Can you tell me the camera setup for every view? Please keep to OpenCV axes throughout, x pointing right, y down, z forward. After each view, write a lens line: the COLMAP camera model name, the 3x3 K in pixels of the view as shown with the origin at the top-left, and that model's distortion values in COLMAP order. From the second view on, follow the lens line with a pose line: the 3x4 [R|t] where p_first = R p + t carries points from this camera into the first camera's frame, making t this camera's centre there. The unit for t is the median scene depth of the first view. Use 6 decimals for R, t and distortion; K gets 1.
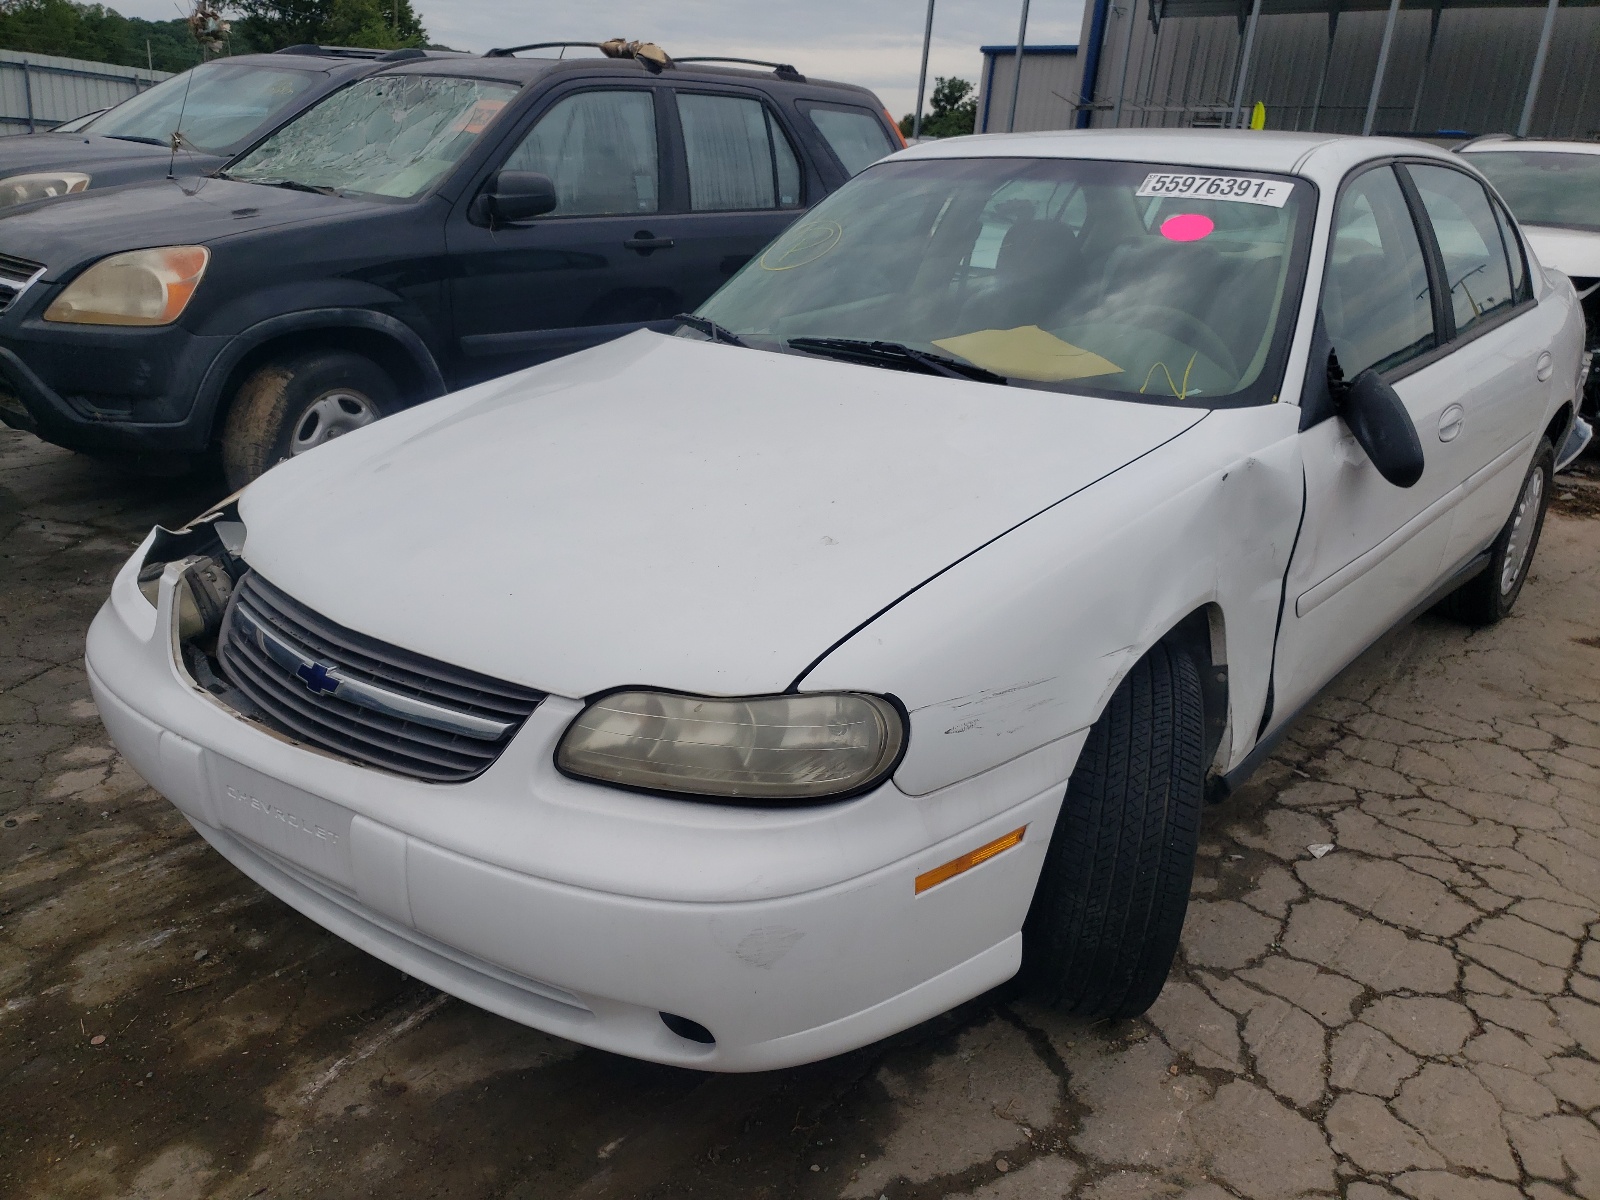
lens RADIAL K [[1318.1, 0, 800.0], [0, 1318.1, 600.0], [0, 0, 1]] dist [0.008586, 0.003893]
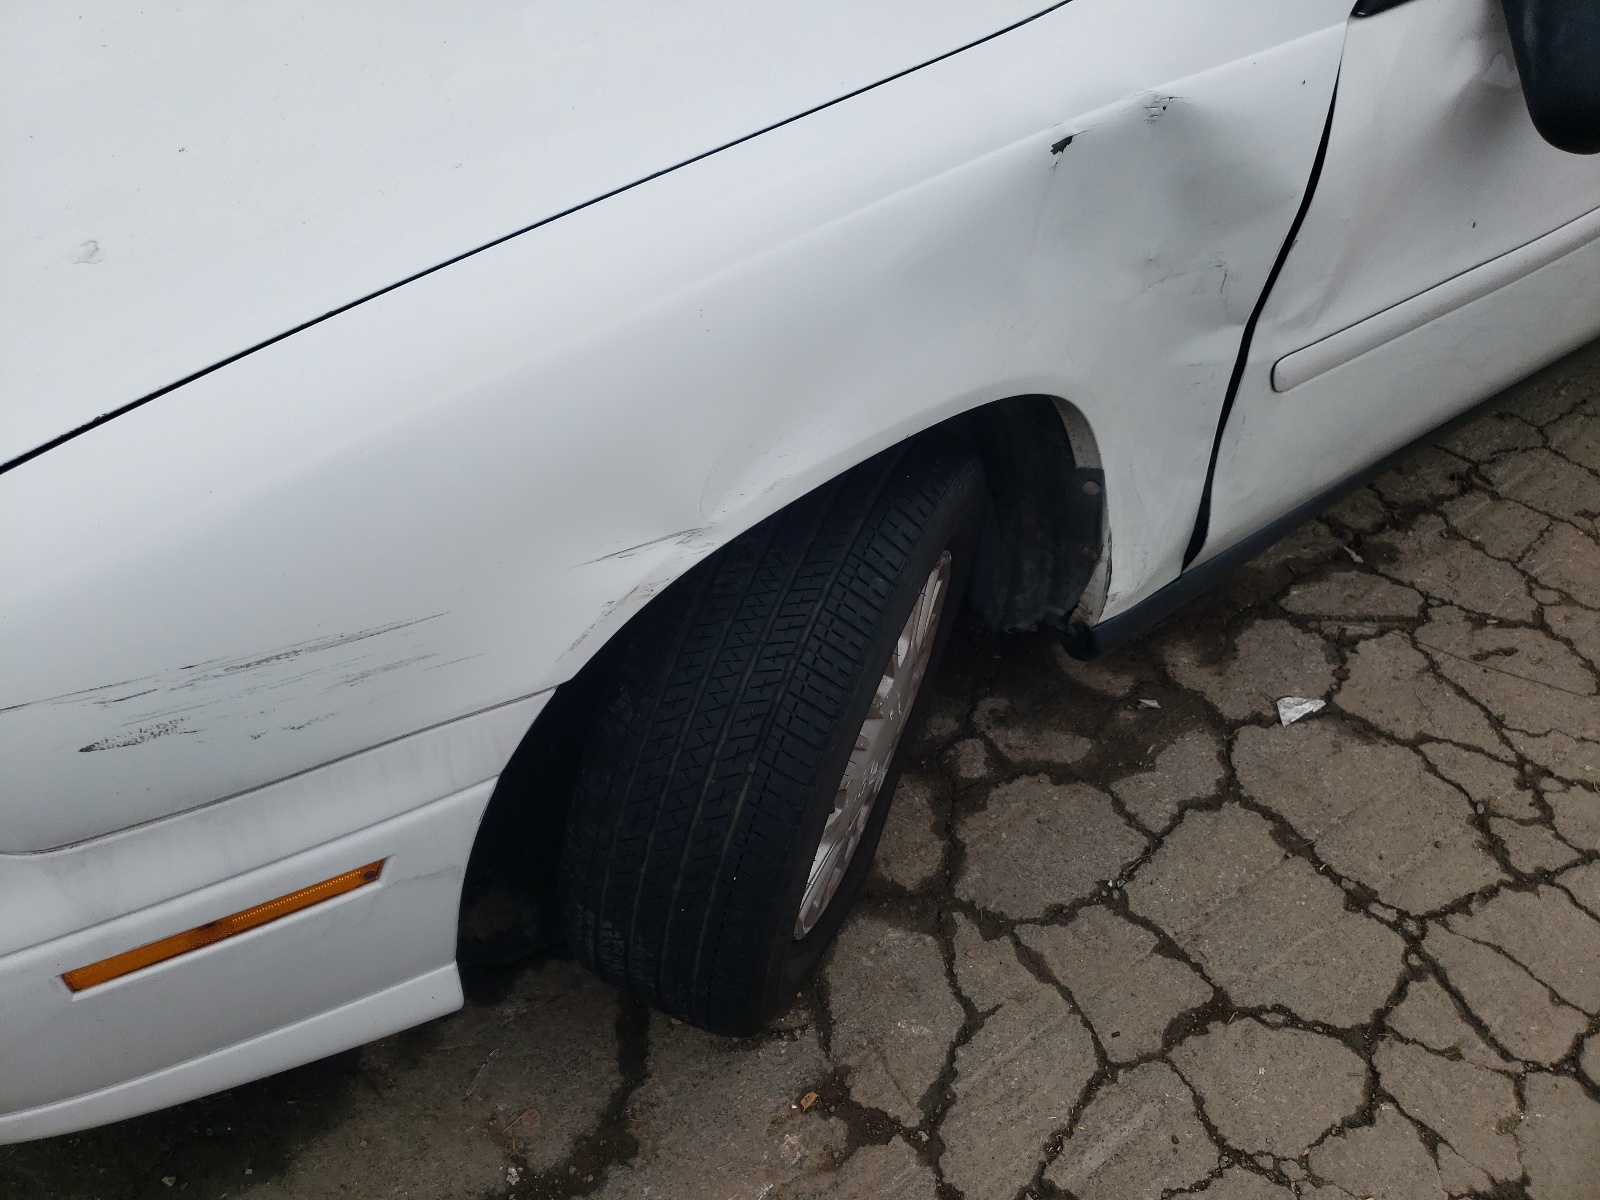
lens RADIAL K [[1299.4, 0, 800.0], [0, 1299.4, 600.0], [0, 0, 1]] dist [-0.014786, 0.053886]
pose [[0.964243, 0.175525, -0.198562, 0.299655], [-0.077094, 0.902606, 0.423508, -0.115634], [0.253560, -0.393057, 0.883863, 0.434787]]
